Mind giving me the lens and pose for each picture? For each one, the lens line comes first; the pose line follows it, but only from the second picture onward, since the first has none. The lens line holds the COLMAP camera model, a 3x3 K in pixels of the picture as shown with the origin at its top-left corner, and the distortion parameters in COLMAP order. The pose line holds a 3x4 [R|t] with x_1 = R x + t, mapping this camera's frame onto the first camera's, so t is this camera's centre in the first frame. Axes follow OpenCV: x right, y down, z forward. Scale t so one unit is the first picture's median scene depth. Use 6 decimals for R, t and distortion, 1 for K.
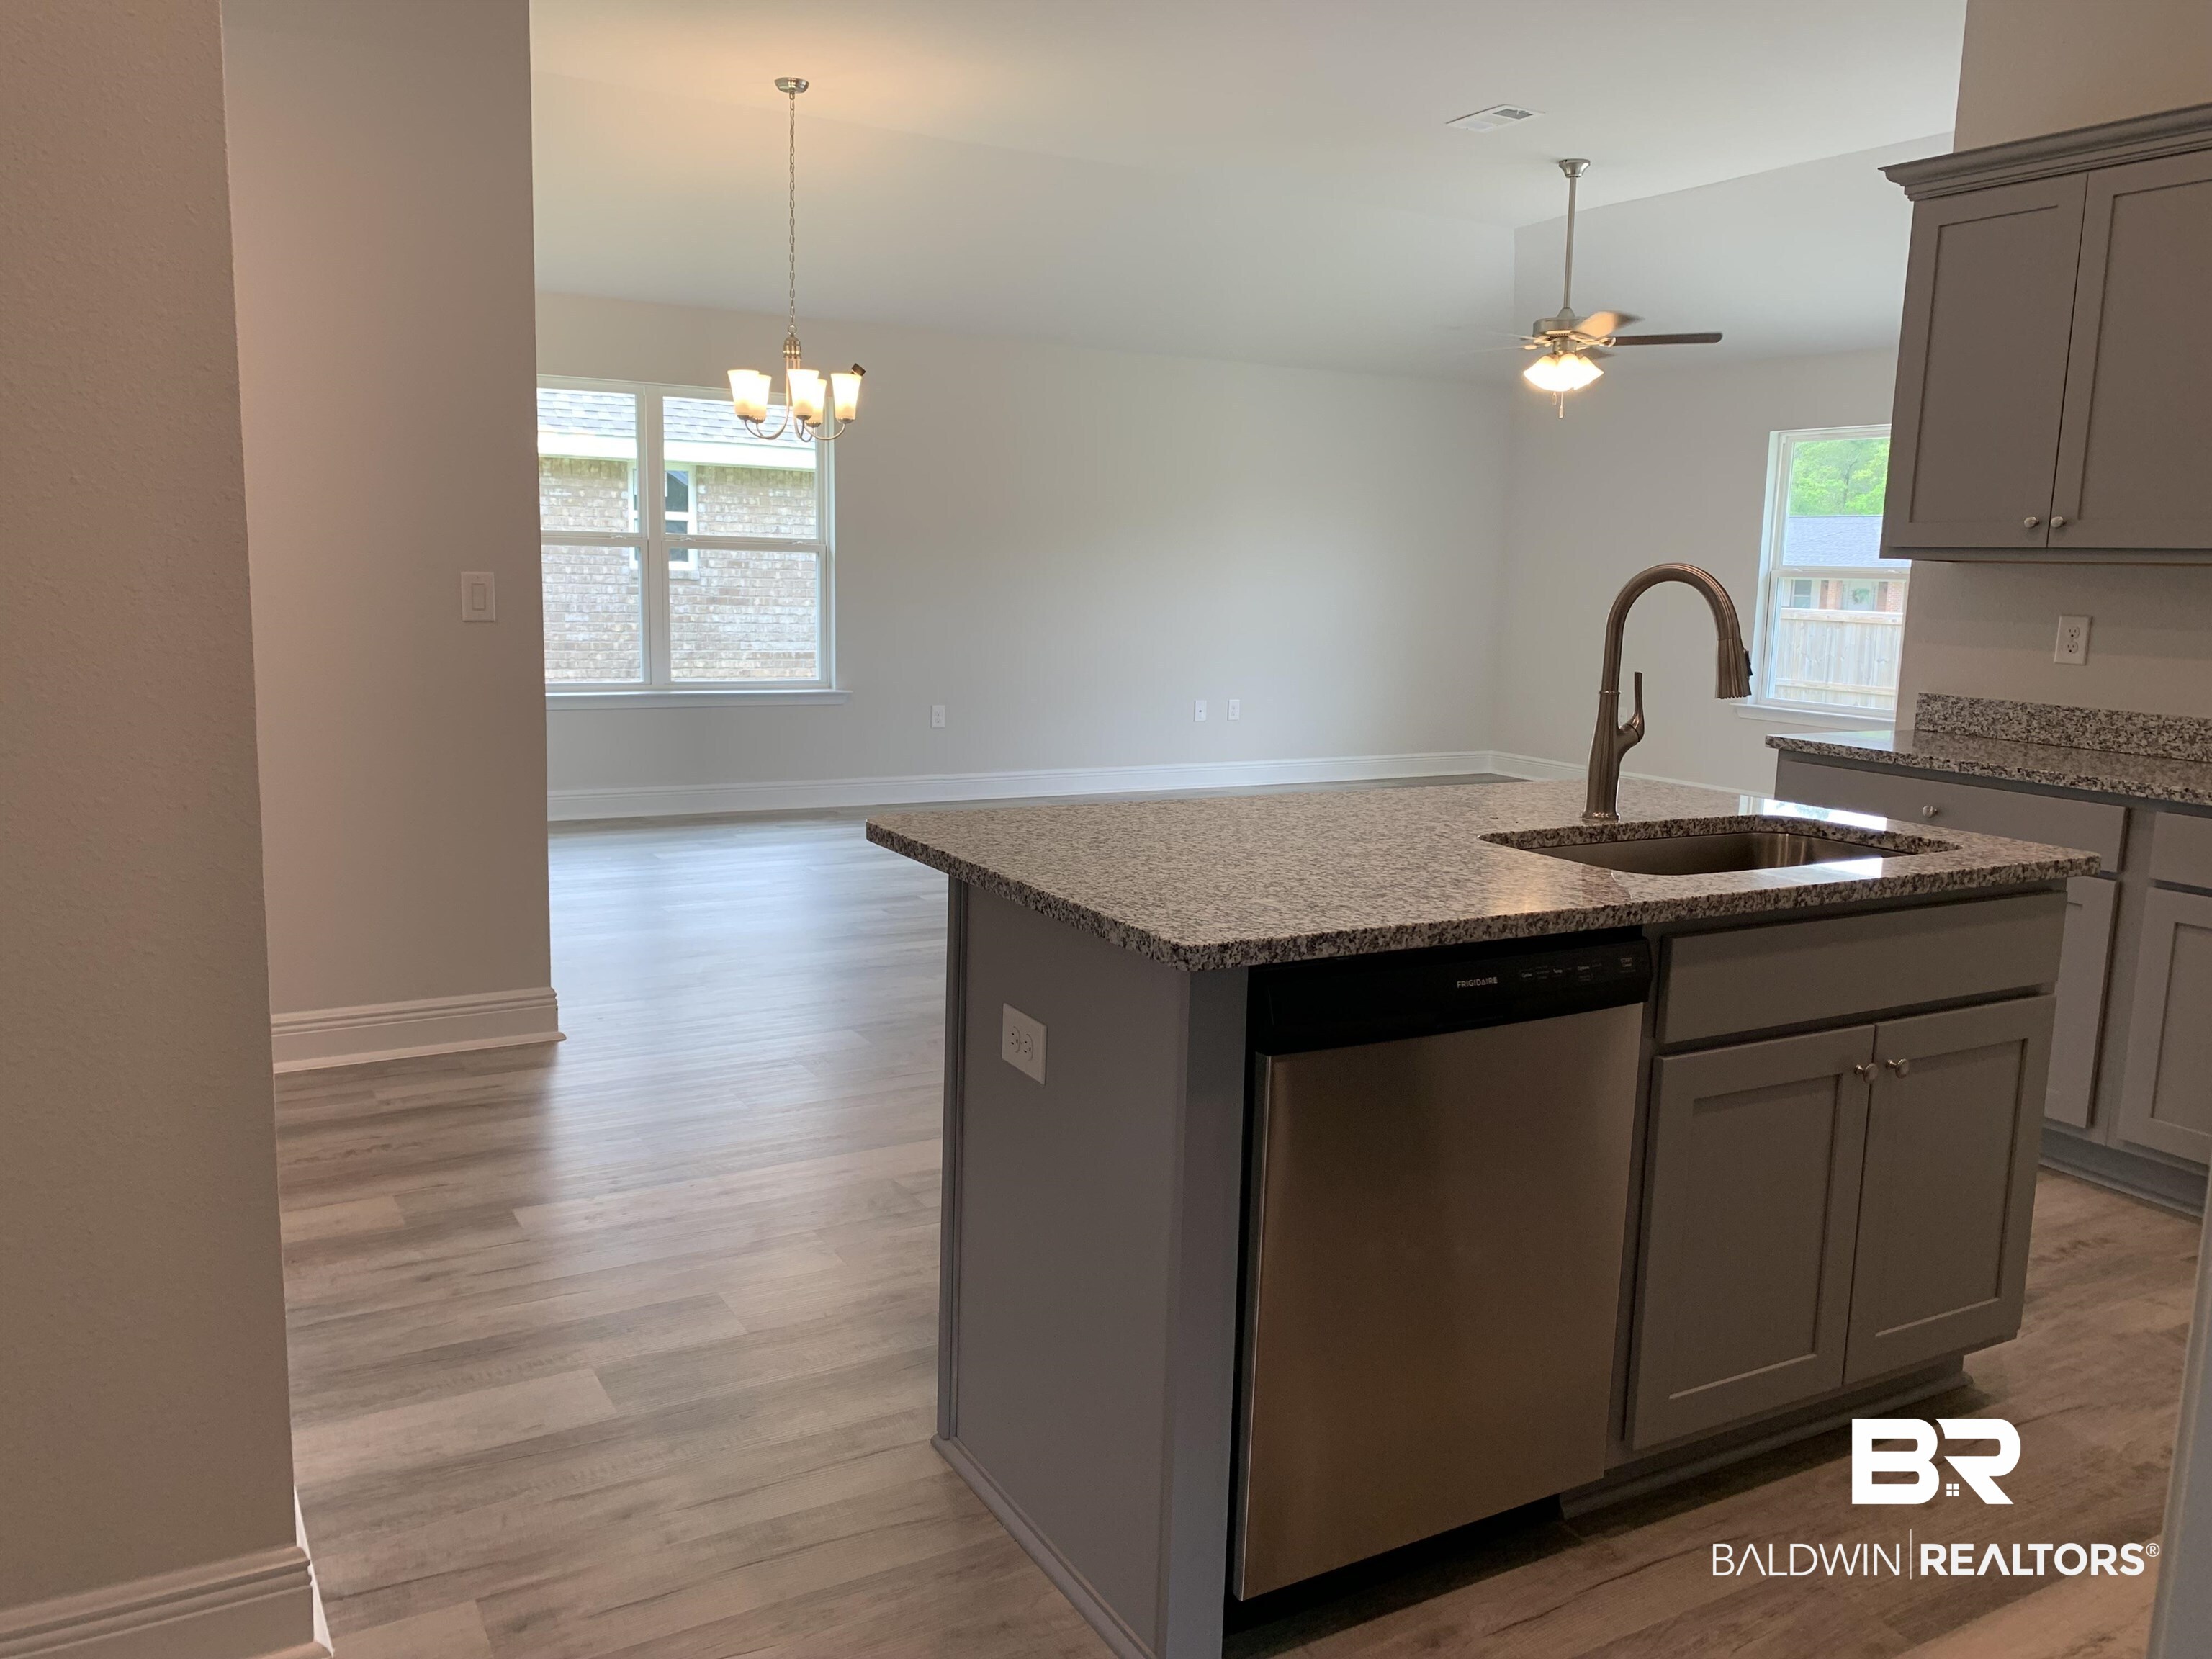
lens RADIAL K [[1672.1, 0, 1106.0], [0, 1672.1, 829.5], [0, 0, 1]] dist [0.057368, -0.113140]
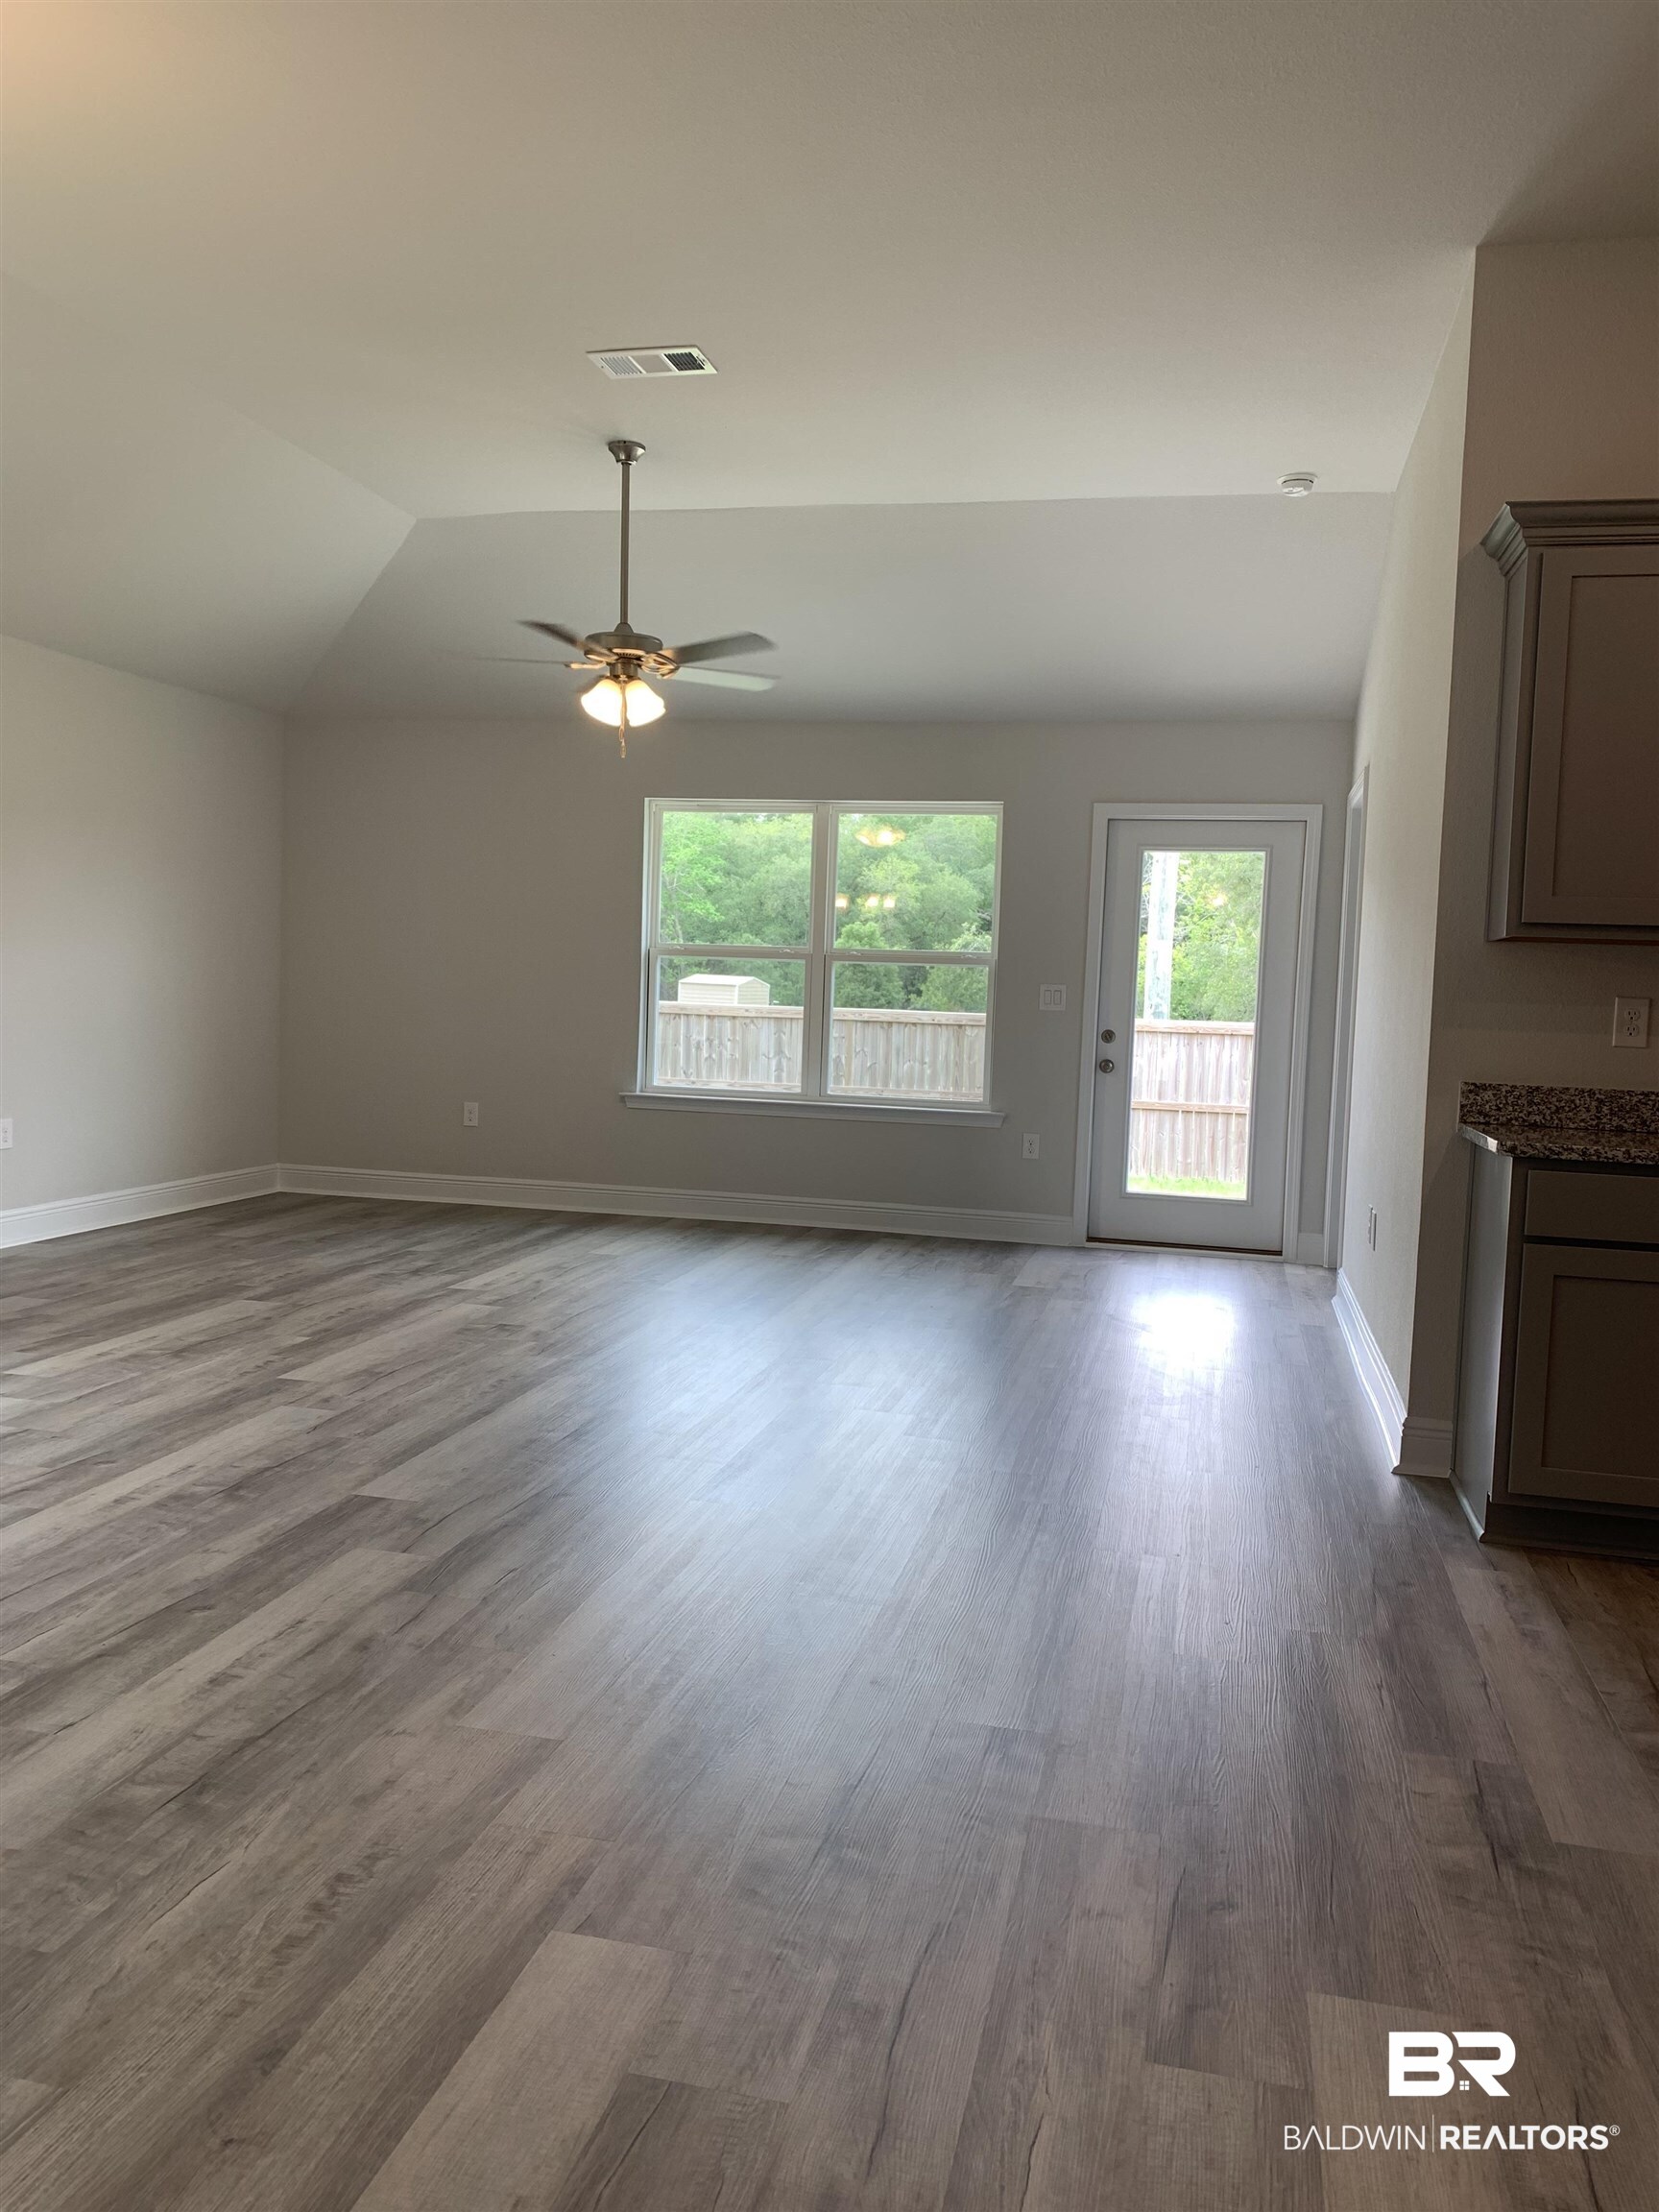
lens RADIAL K [[1672.1, 0, 776.3], [0, 1672.1, 1093.0], [0, 0, 1]] dist [0.057368, -0.113140]
pose [[0.689605, -0.048818, 0.722539, -0.445108], [0.096296, 0.995047, -0.024676, -0.090458], [-0.717755, 0.086594, 0.690890, 0.649005]]
